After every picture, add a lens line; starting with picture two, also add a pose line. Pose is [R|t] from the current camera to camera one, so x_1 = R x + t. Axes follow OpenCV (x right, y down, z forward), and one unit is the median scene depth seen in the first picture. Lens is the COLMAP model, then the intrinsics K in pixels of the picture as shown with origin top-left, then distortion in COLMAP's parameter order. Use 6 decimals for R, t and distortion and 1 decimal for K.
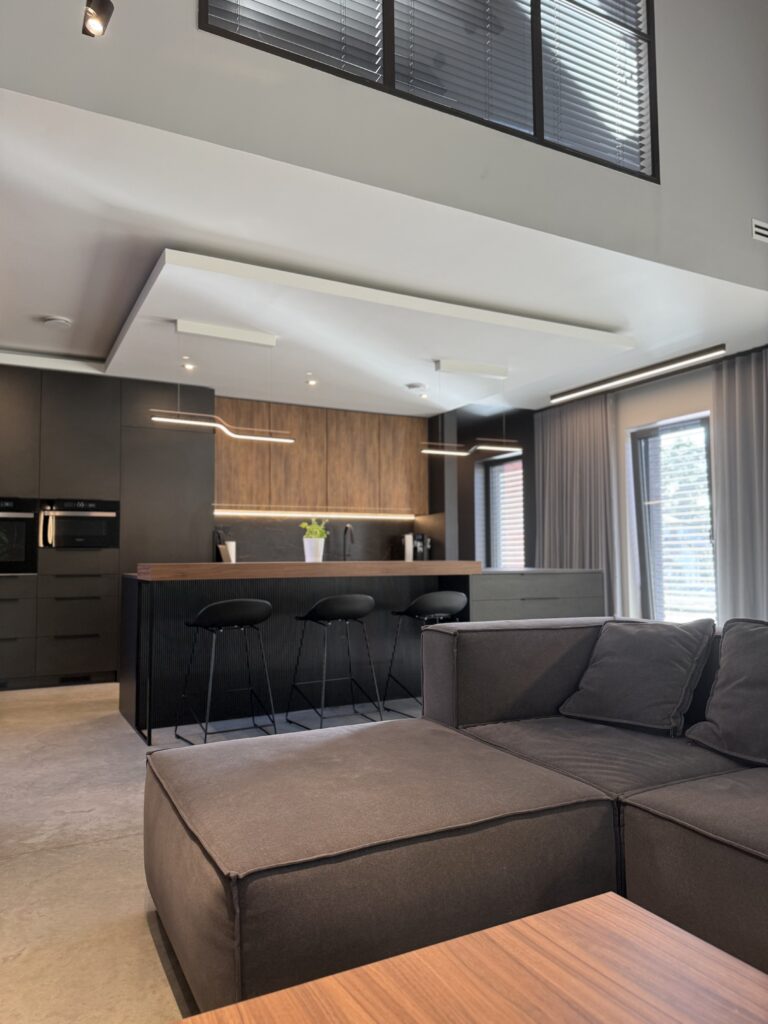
lens RADIAL K [[718.9, 0, 384.0], [0, 718.9, 512.0], [0, 0, 1]] dist [0.108401, -0.145974]
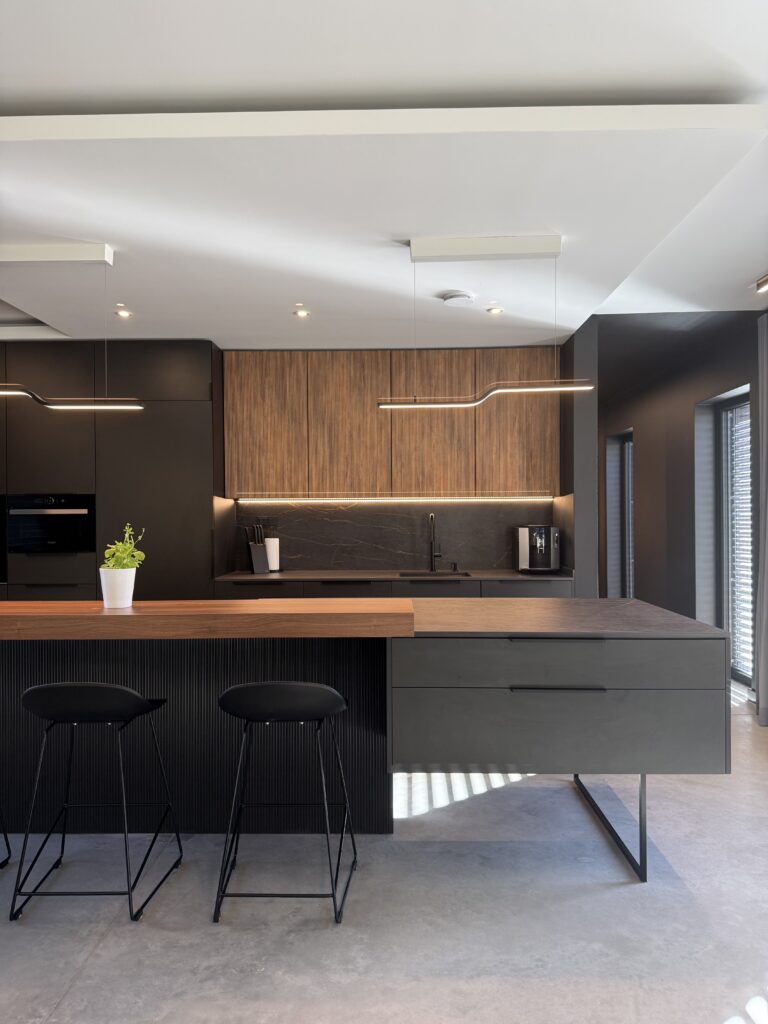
lens RADIAL K [[718.9, 0, 384.0], [0, 718.9, 512.0], [0, 0, 1]] dist [0.108401, -0.145974]
pose [[0.874101, -0.002004, -0.485740, 0.299462], [0.032405, 0.998004, 0.054195, -0.027945], [0.484662, -0.063112, 0.872421, 0.429076]]
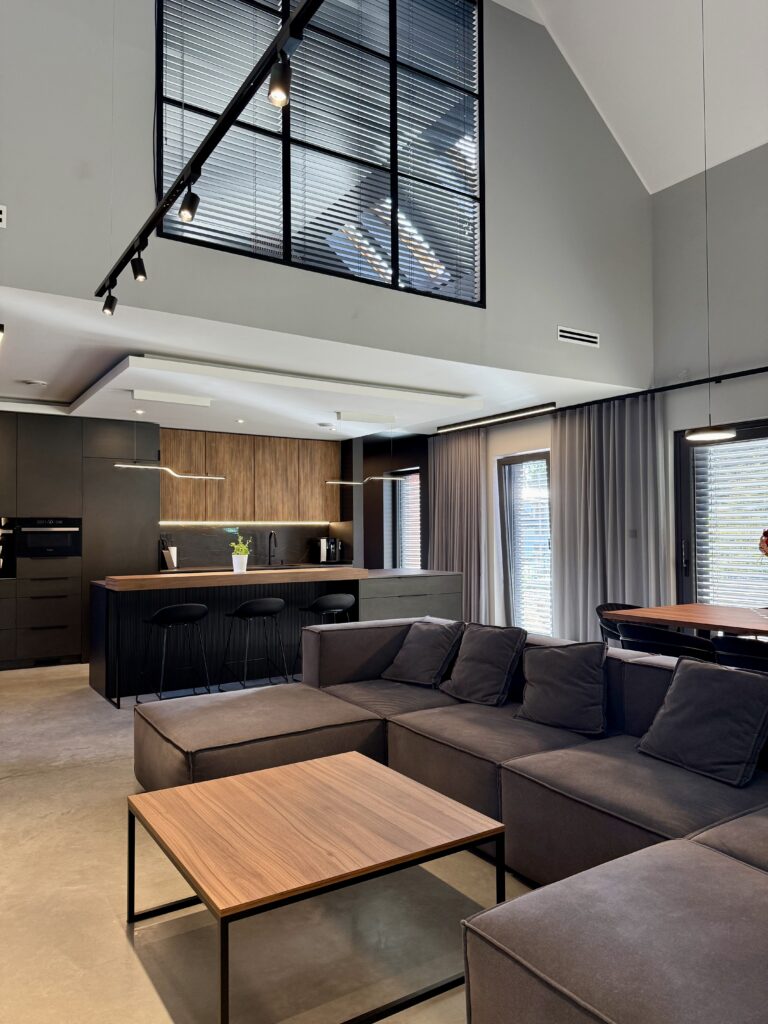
lens RADIAL K [[718.9, 0, 384.0], [0, 718.9, 512.0], [0, 0, 1]] dist [0.108401, -0.145974]
pose [[0.996496, 0.001208, 0.083637, 0.042393], [-0.004005, 0.999438, 0.033285, -0.065954], [-0.083549, -0.033504, 0.995940, -0.264814]]
